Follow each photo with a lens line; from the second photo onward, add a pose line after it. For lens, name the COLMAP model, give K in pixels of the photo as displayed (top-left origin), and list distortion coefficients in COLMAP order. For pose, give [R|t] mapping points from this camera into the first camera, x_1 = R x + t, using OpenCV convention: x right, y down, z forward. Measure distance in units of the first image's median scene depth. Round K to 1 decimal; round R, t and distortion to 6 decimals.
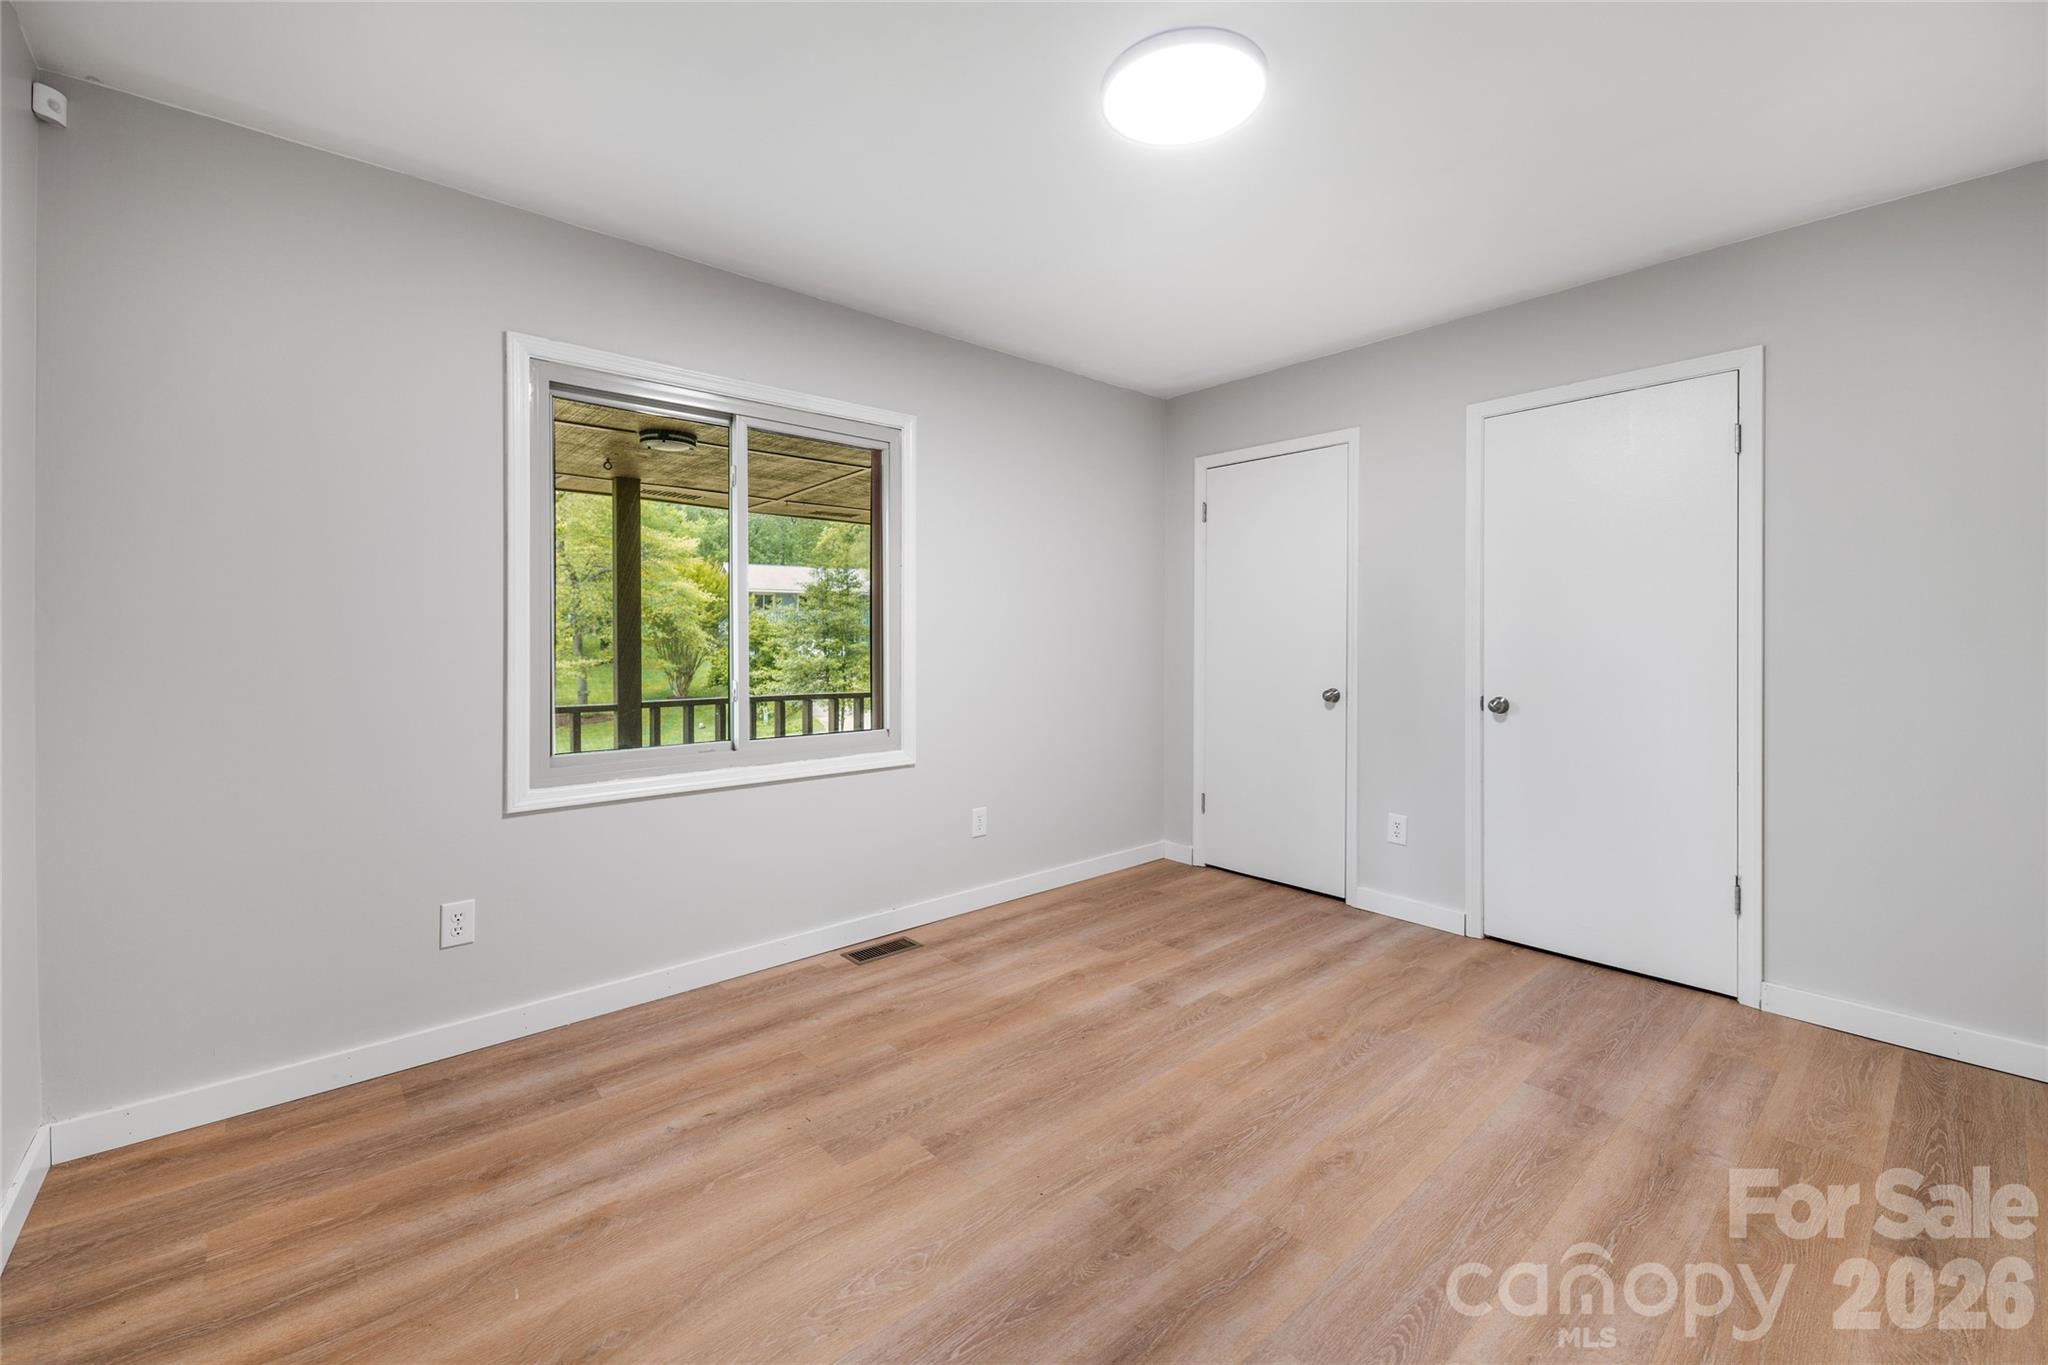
lens RADIAL K [[831.2, 0, 1060.2], [0, 831.2, 641.6], [0, 0, 1]] dist [0.012756, -0.002770]
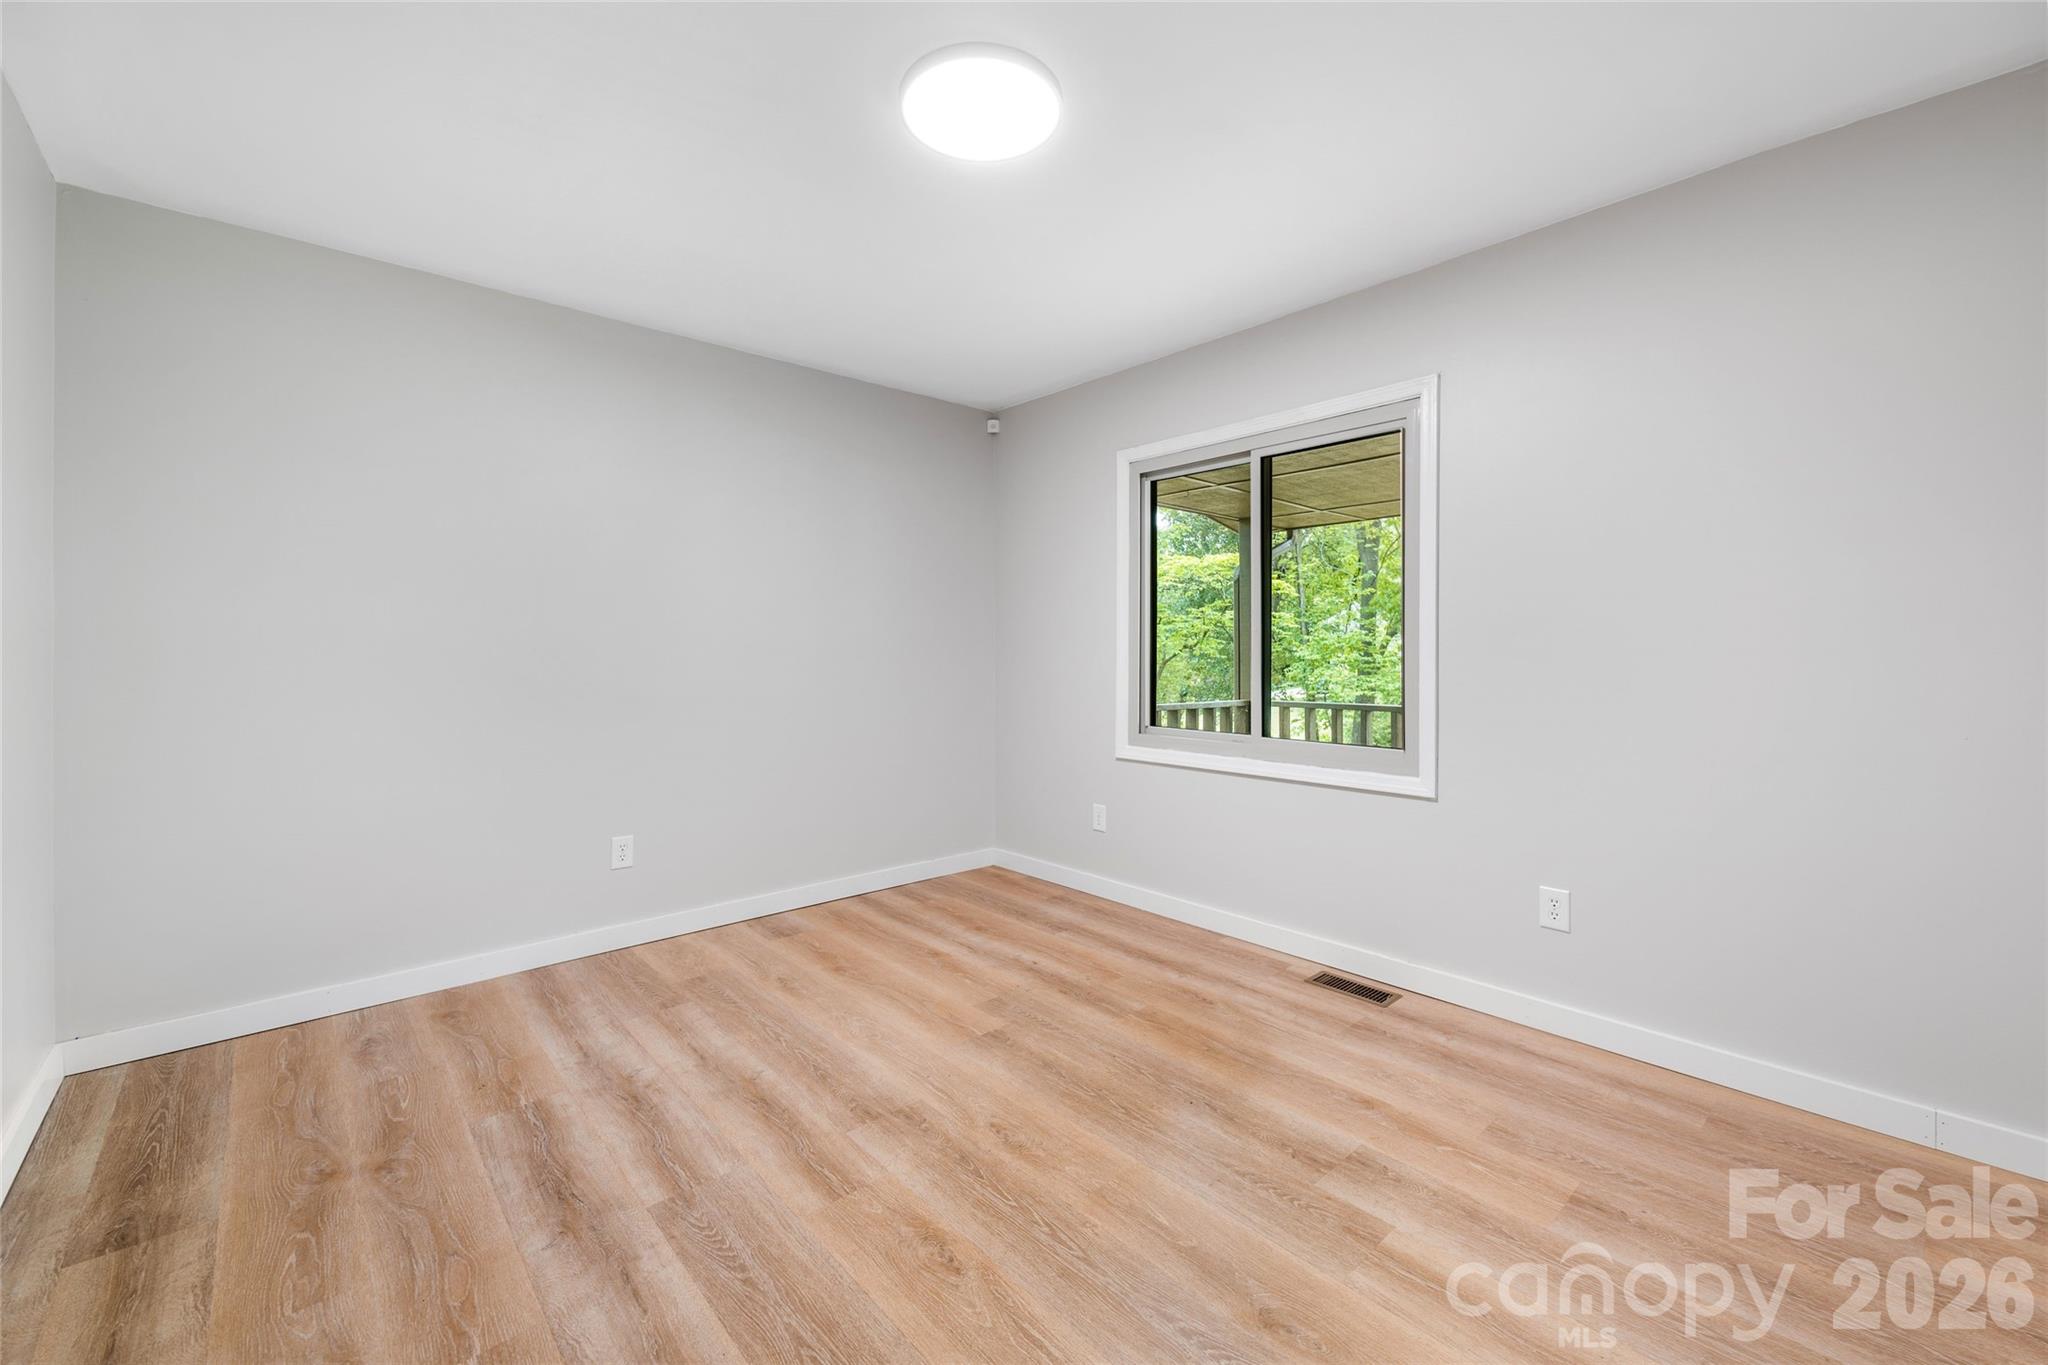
lens RADIAL K [[831.2, 0, 1009.6], [0, 831.2, 651.3], [0, 0, 1]] dist [0.012756, -0.002770]
pose [[-0.027145, 0.002674, -0.999628, 0.890751], [-0.001240, 0.999996, 0.002709, 0.000410], [0.999631, 0.001313, -0.027141, 0.820312]]
